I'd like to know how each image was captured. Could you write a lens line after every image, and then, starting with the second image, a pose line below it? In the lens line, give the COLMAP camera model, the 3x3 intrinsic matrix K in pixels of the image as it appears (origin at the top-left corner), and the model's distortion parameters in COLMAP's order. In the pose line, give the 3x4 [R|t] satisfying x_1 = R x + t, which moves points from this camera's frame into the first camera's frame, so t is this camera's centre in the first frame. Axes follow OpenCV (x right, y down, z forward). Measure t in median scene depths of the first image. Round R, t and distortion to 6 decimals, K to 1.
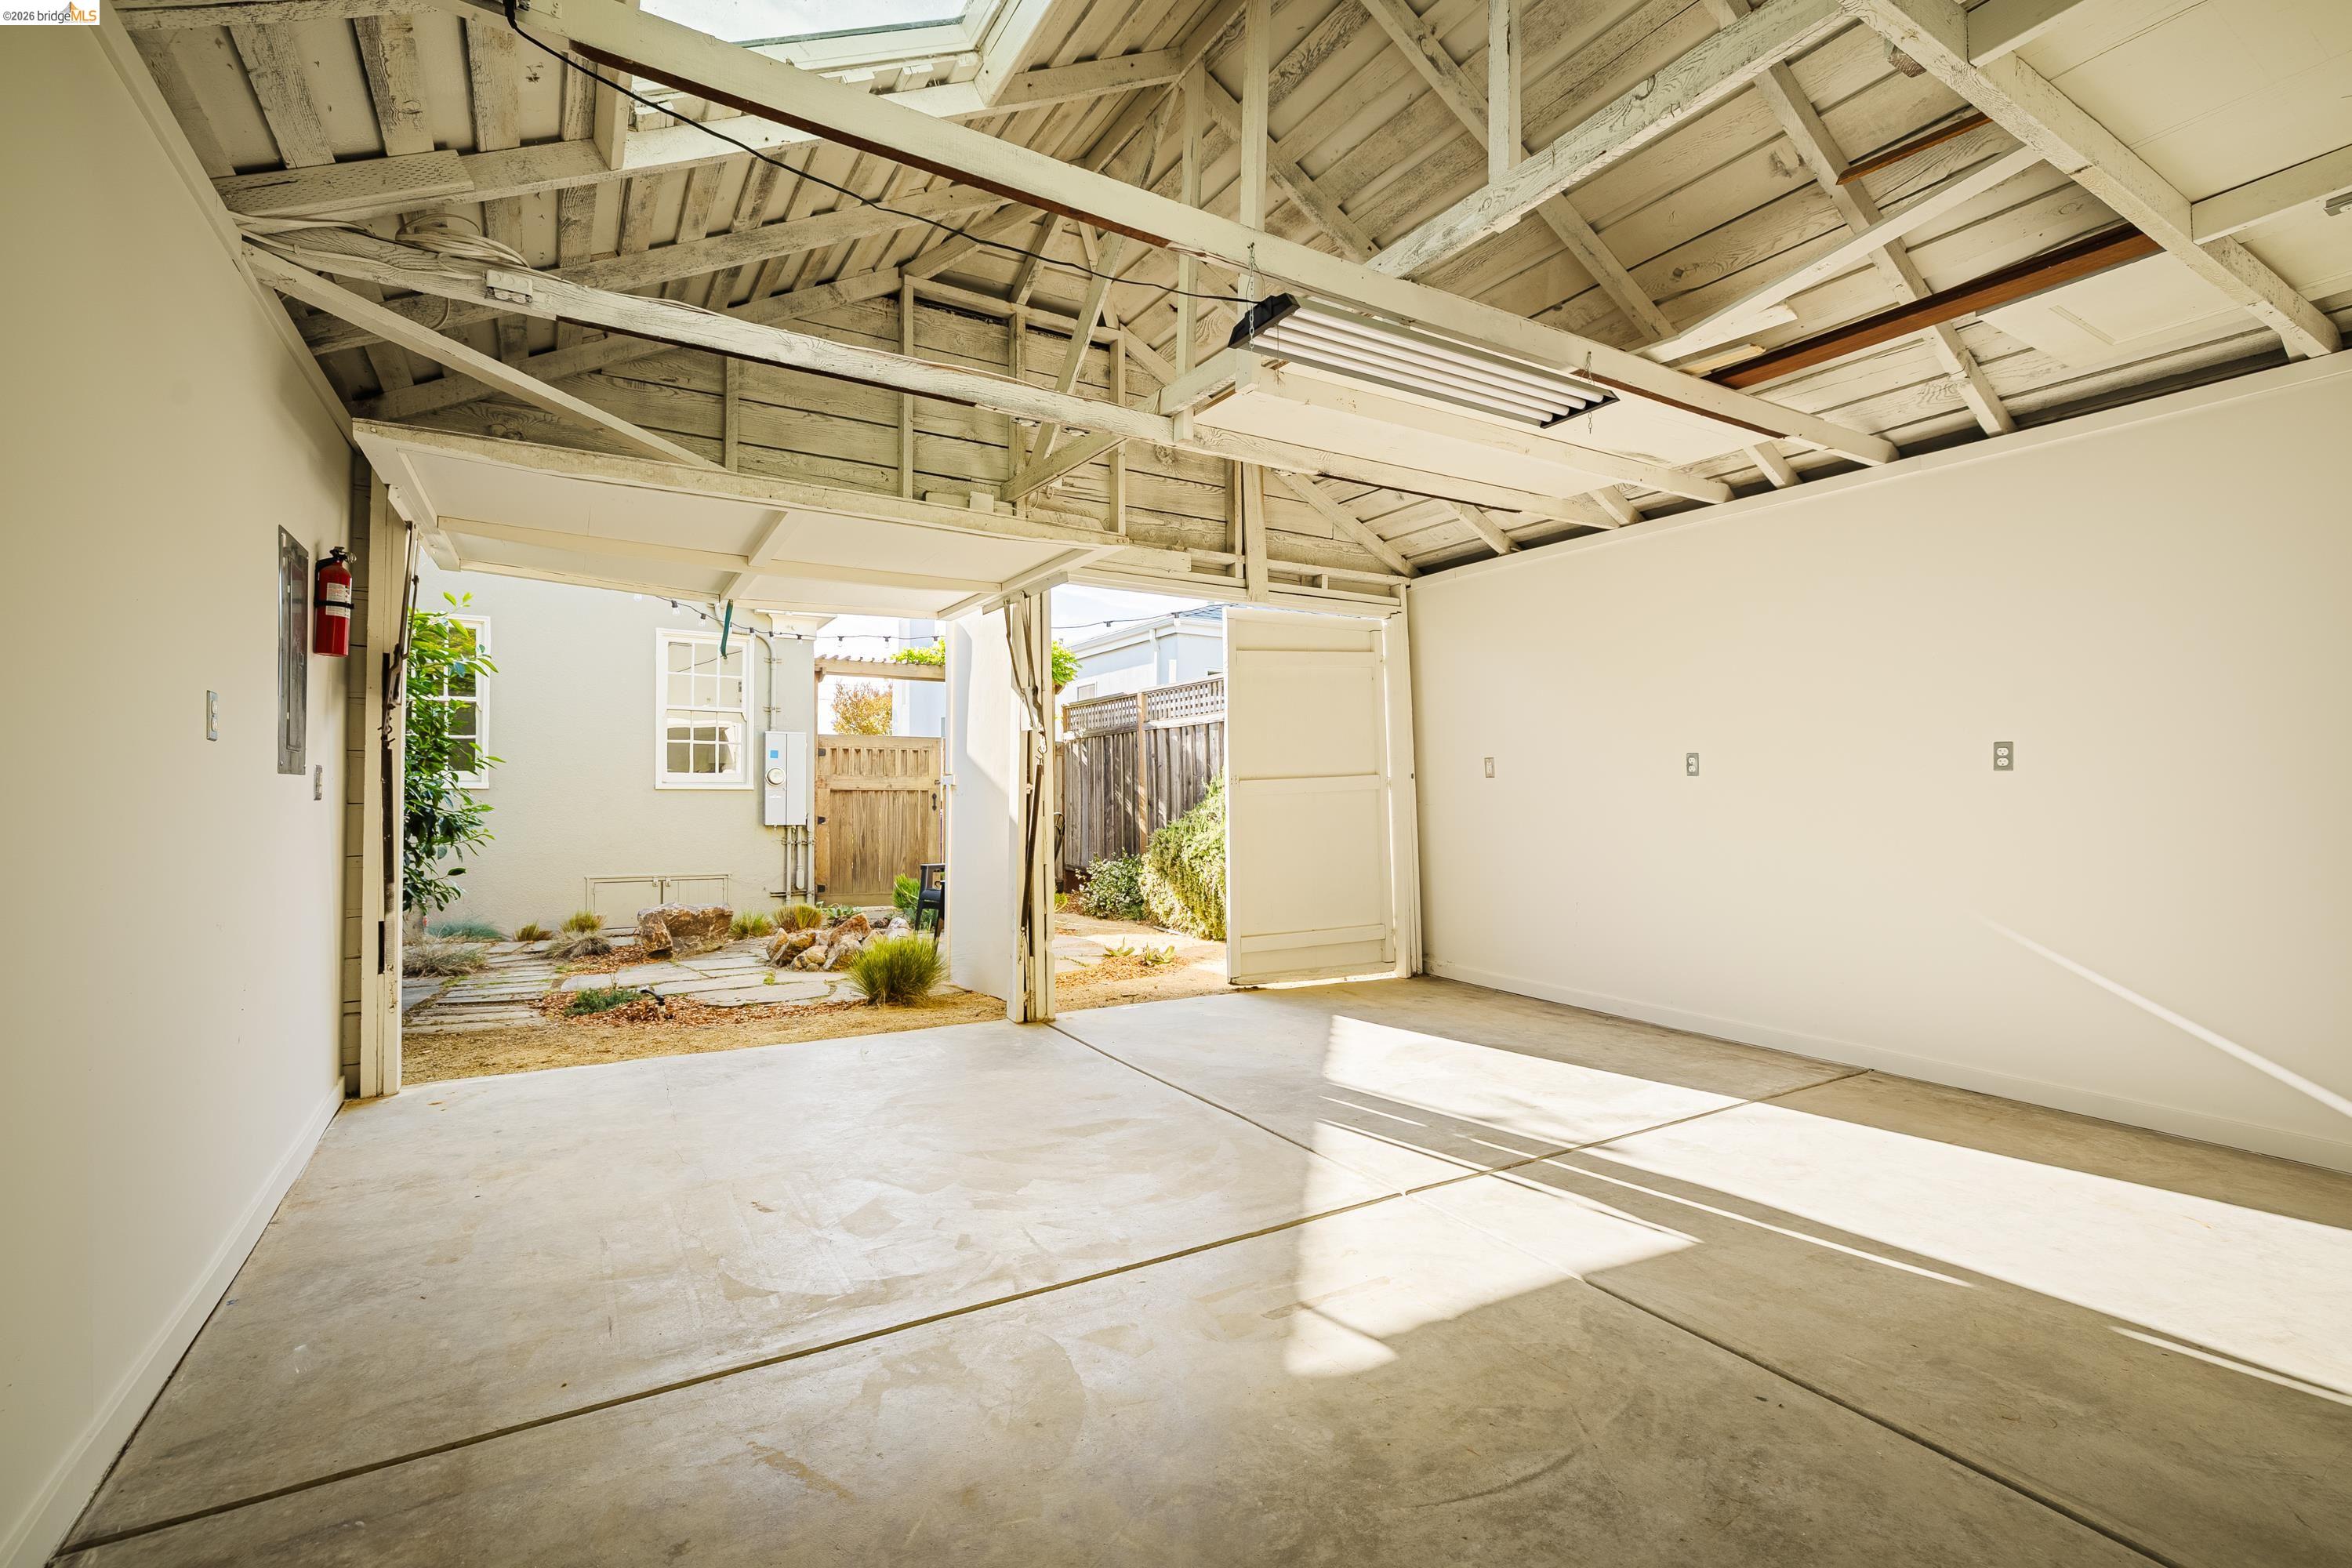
lens RADIAL K [[1027.7, 0, 1178.4], [0, 1027.7, 801.7], [0, 0, 1]] dist [-0.020511, 0.011972]
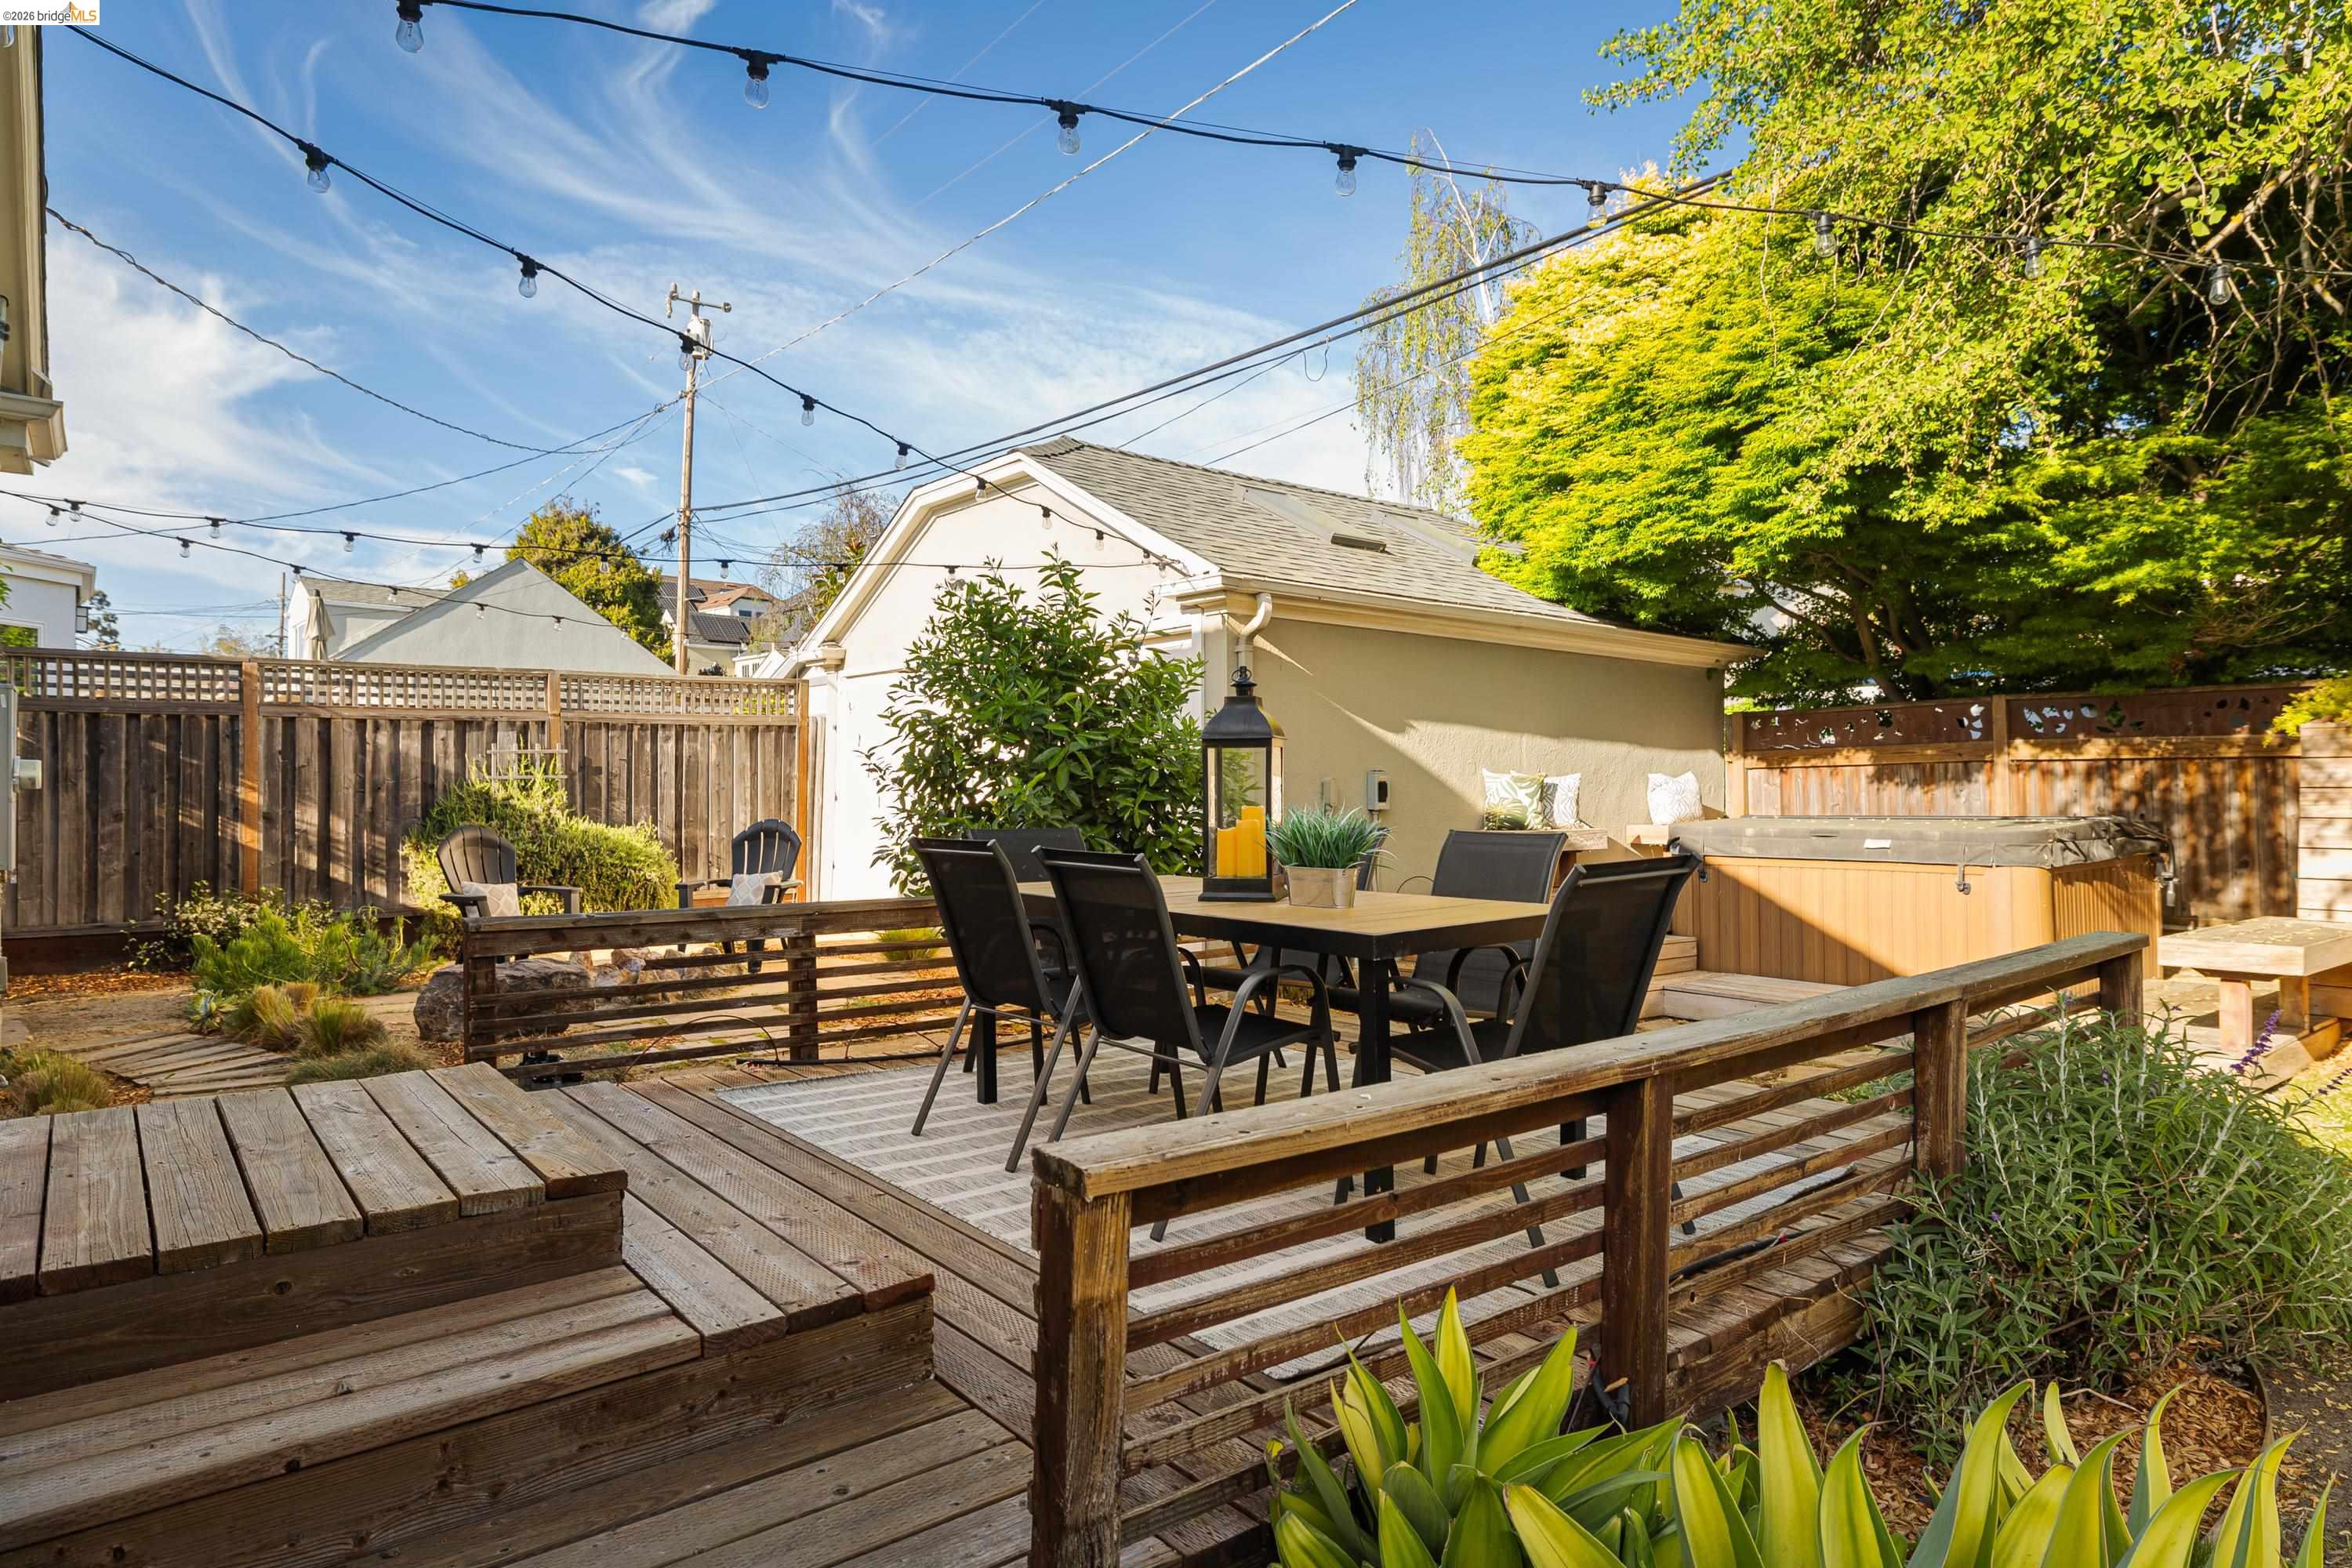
lens RADIAL K [[1378.2, 0, 1189.3], [0, 1378.2, 767.5], [0, 0, 1]] dist [0.003533, -0.003273]
pose [[-0.127973, 0.013618, 0.991684, -1.087710], [0.008869, 0.999881, -0.012586, -0.015240], [-0.991738, 0.007185, -0.128079, 0.481843]]
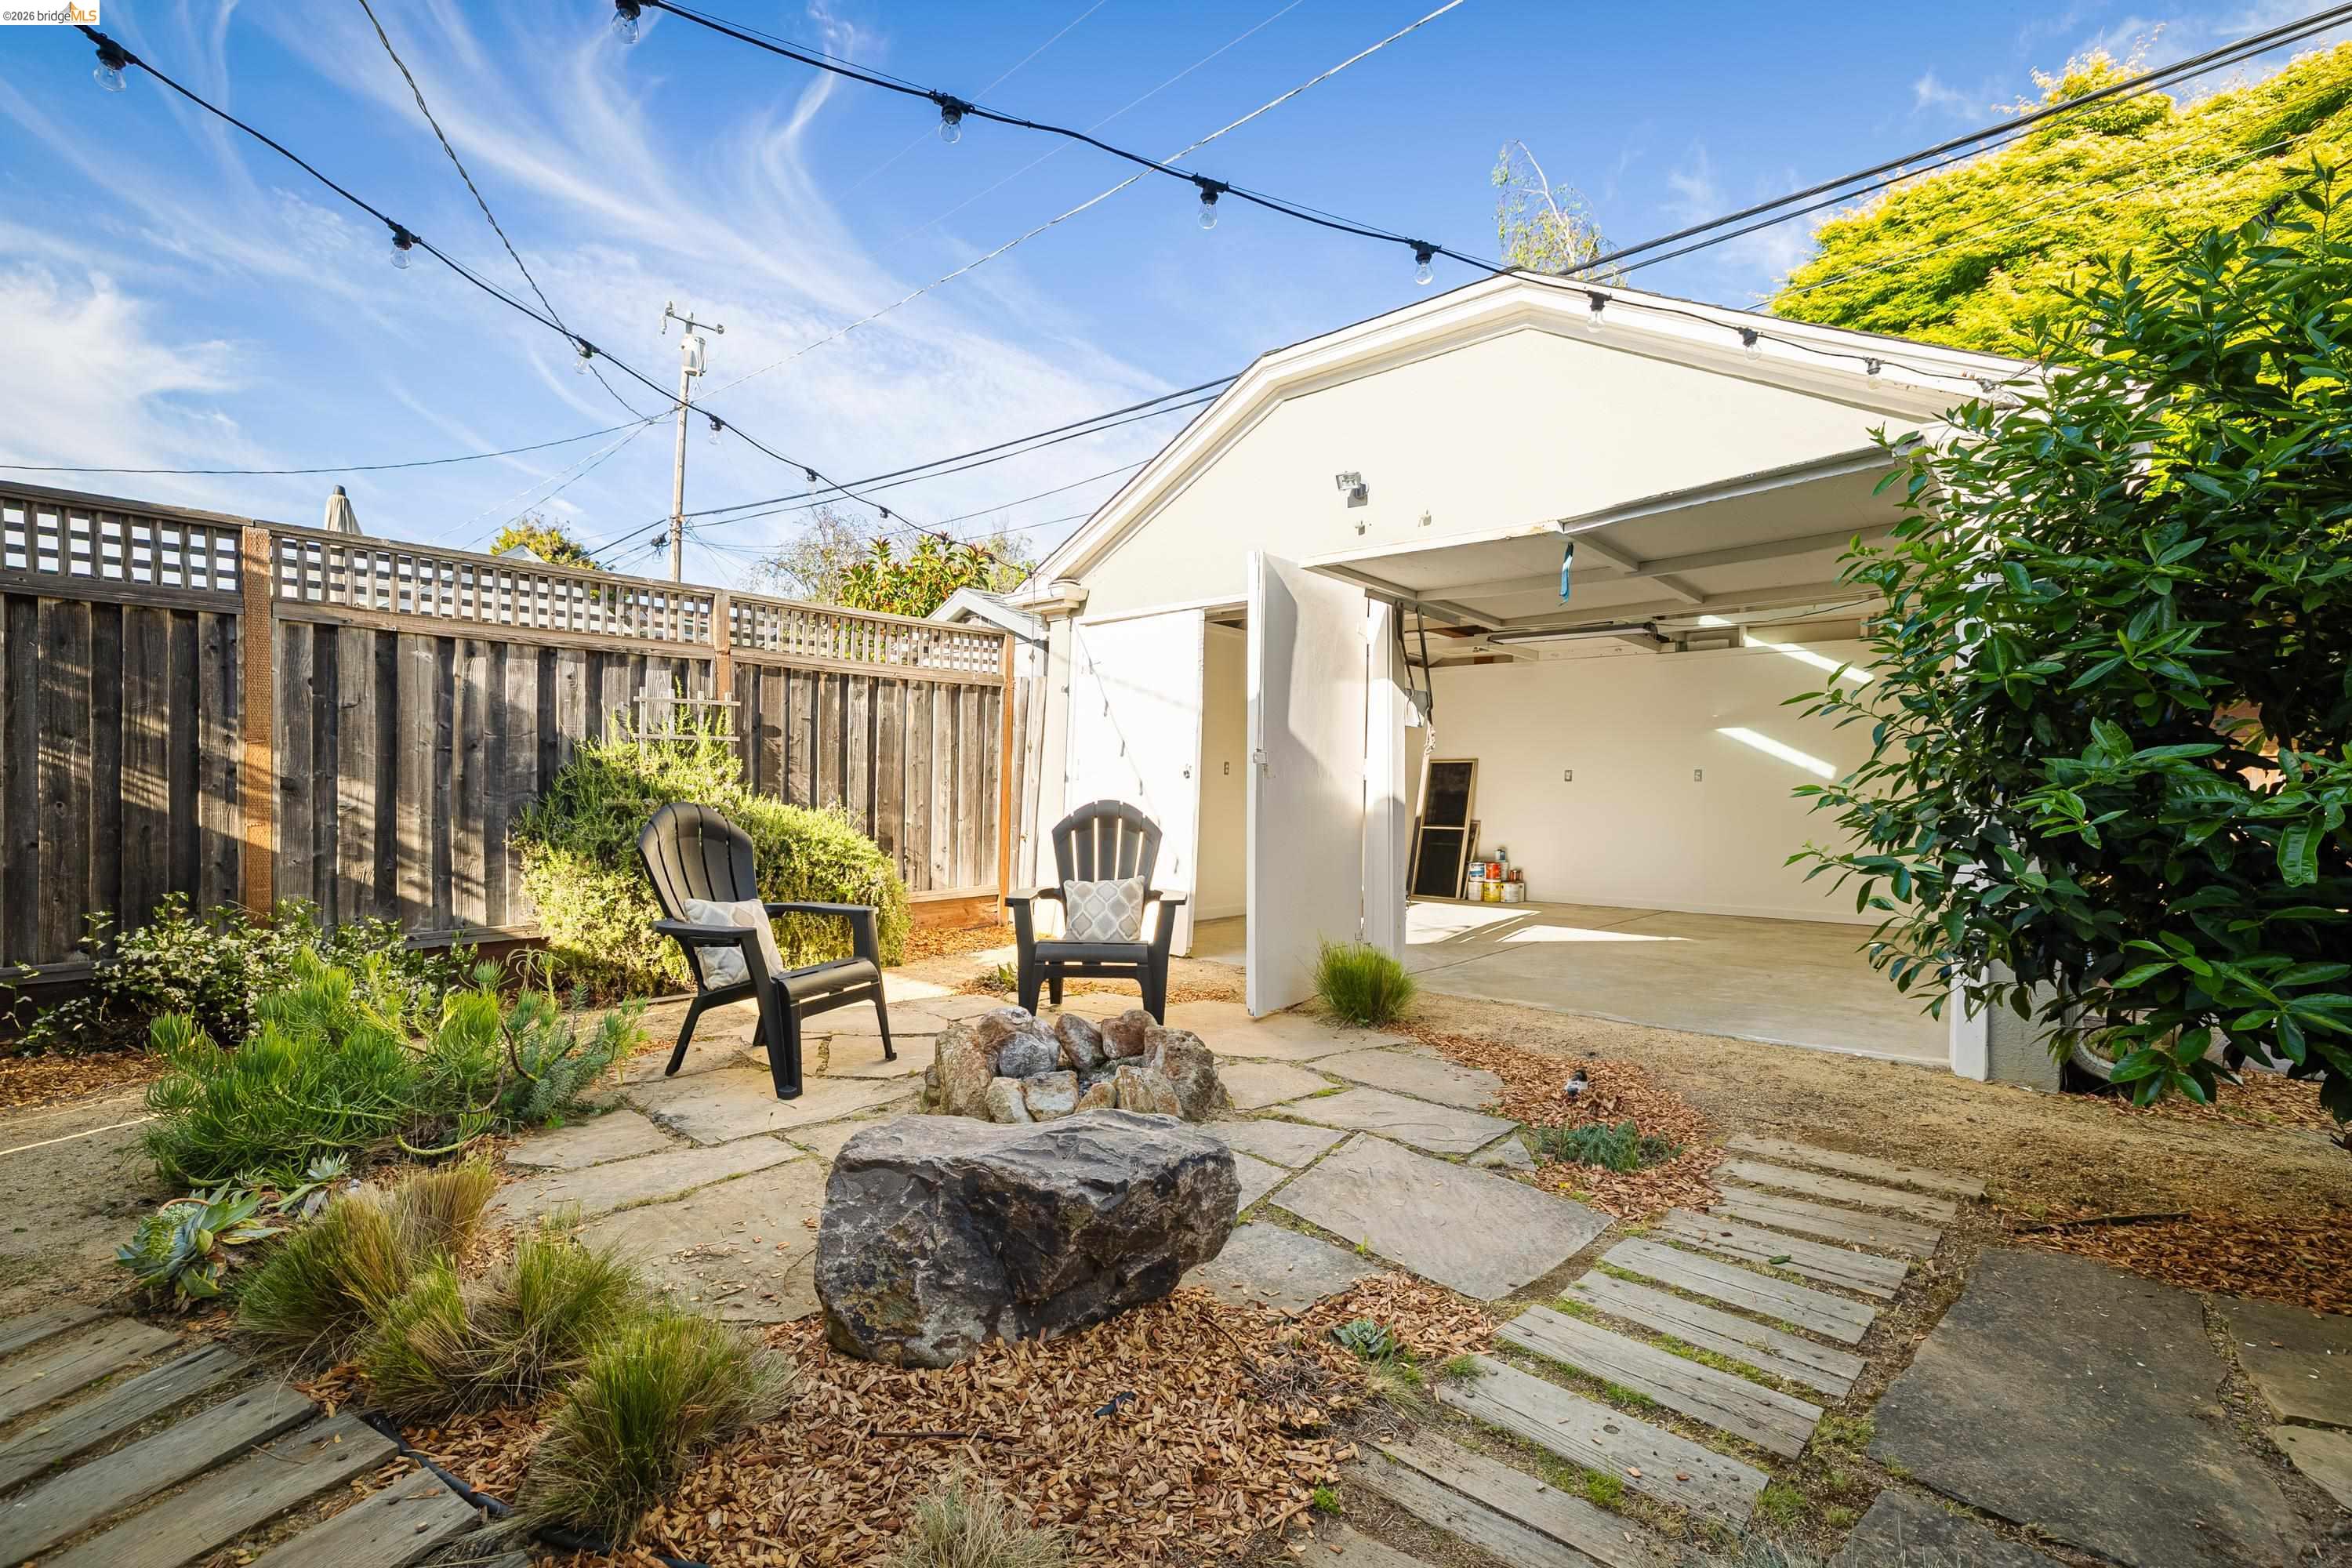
lens RADIAL K [[1027.7, 0, 1178.4], [0, 1027.7, 801.7], [0, 0, 1]] dist [-0.020511, 0.011972]
pose [[-0.287243, -0.014264, 0.957751, -0.568169], [-0.005501, 0.999897, 0.013242, 0.001001], [-0.957842, -0.001465, -0.287292, 0.762320]]
